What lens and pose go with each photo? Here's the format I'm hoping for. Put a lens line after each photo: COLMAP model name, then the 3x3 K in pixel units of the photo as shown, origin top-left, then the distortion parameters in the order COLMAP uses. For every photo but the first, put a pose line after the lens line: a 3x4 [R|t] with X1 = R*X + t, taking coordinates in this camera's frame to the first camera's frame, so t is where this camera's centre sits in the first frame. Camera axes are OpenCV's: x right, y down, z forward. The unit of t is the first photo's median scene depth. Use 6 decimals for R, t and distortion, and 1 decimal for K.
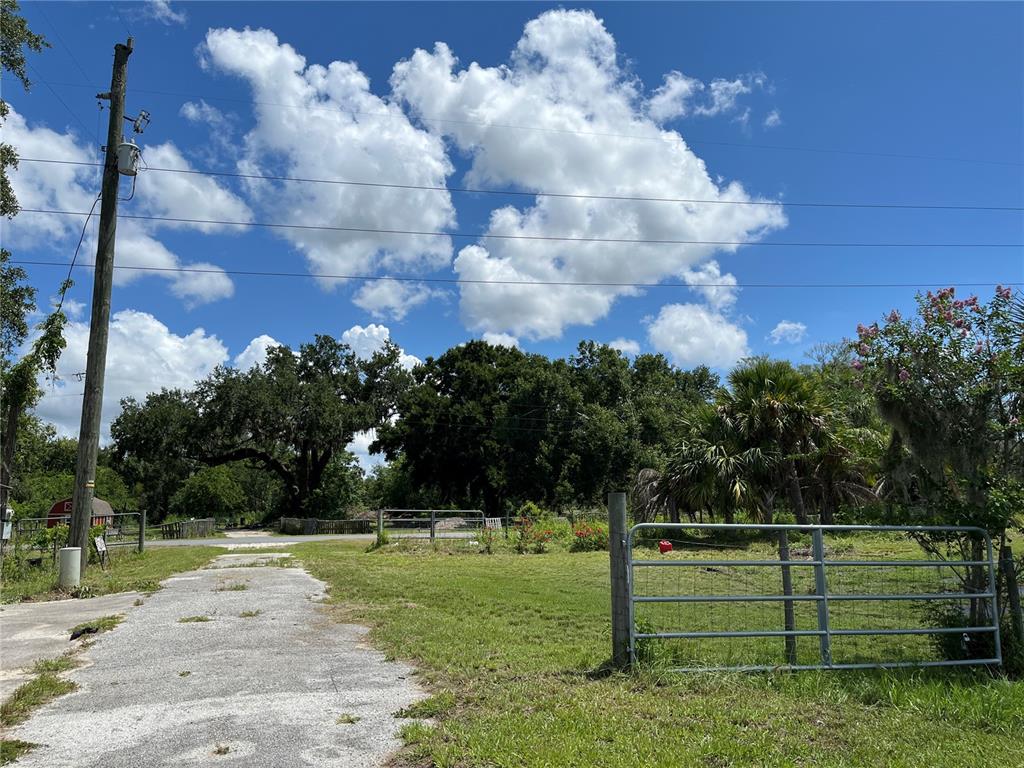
lens RADIAL K [[761.0, 0, 515.9], [0, 761.0, 378.2], [0, 0, 1]] dist [0.047372, -0.081982]
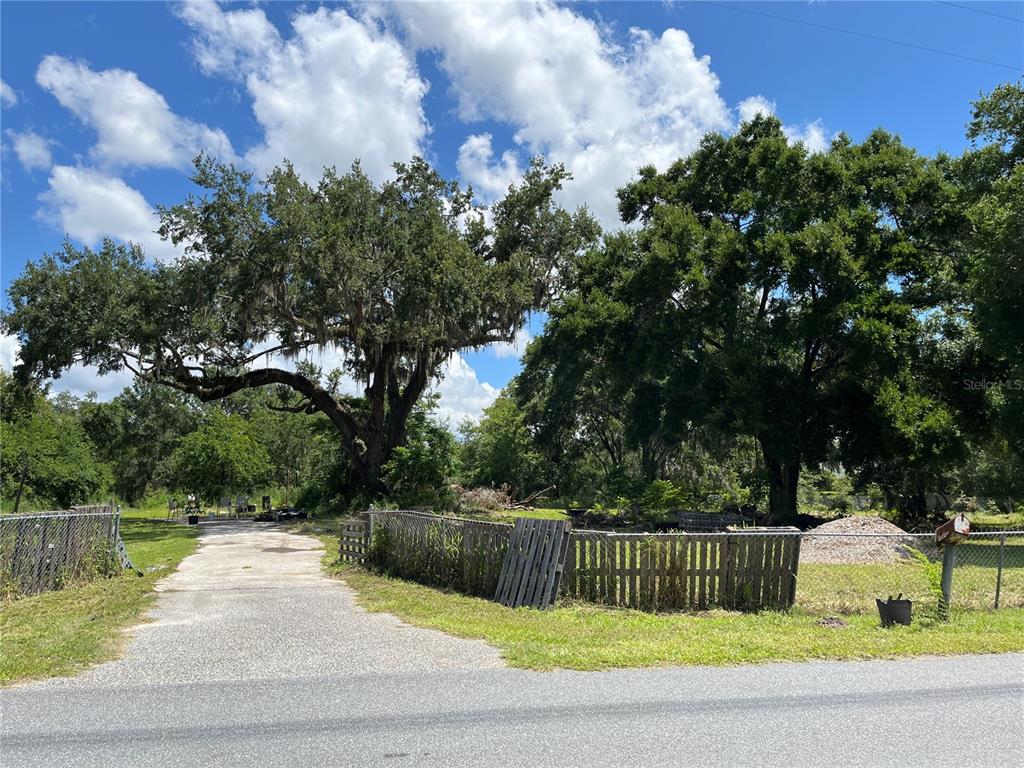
lens RADIAL K [[761.0, 0, 505.9], [0, 761.0, 377.3], [0, 0, 1]] dist [0.047372, -0.081982]
pose [[0.998641, 0.011045, -0.050930, -0.158367], [-0.009823, 0.999659, 0.024199, 0.082605], [0.051180, -0.023665, 0.998409, 0.470266]]
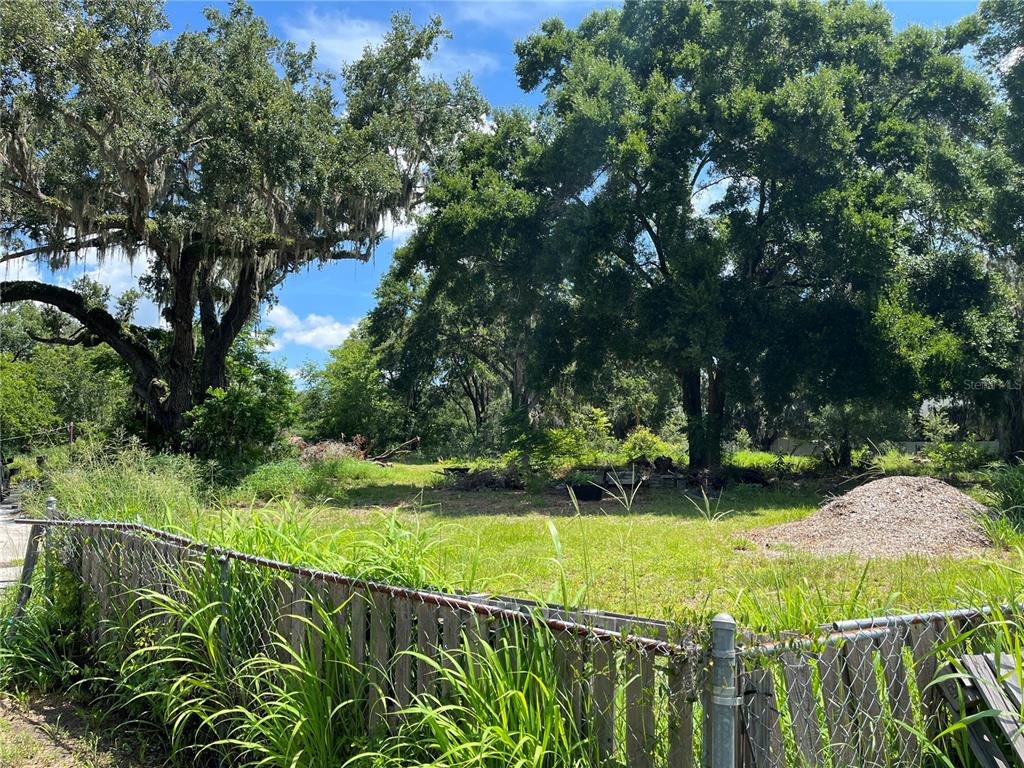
lens RADIAL K [[761.0, 0, 519.4], [0, 761.0, 381.2], [0, 0, 1]] dist [0.047372, -0.081982]
pose [[0.986300, 0.015524, 0.164231, -0.167285], [-0.030463, 0.995580, 0.088841, 0.098929], [-0.162126, -0.092626, 0.982413, 0.571163]]
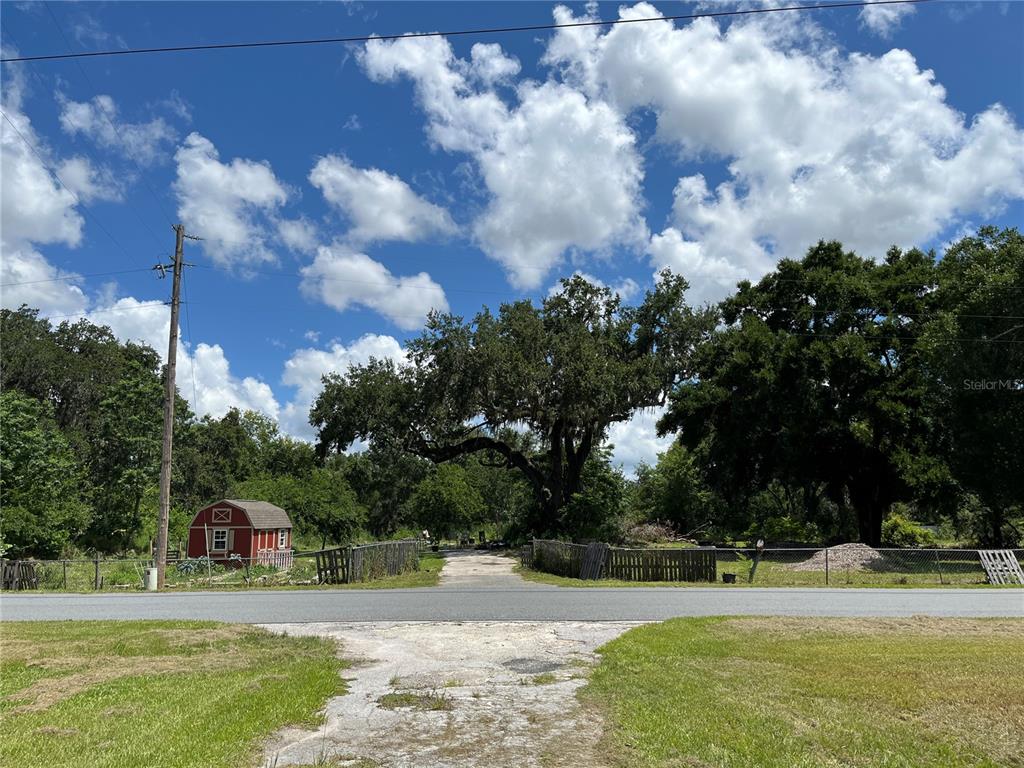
lens RADIAL K [[761.0, 0, 506.8], [0, 761.0, 369.0], [0, 0, 1]] dist [0.047372, -0.081982]
pose [[0.950410, -0.052987, -0.306454, -0.098881], [0.044857, 0.998431, -0.033515, 0.051268], [0.307749, 0.018106, 0.951295, 0.307992]]
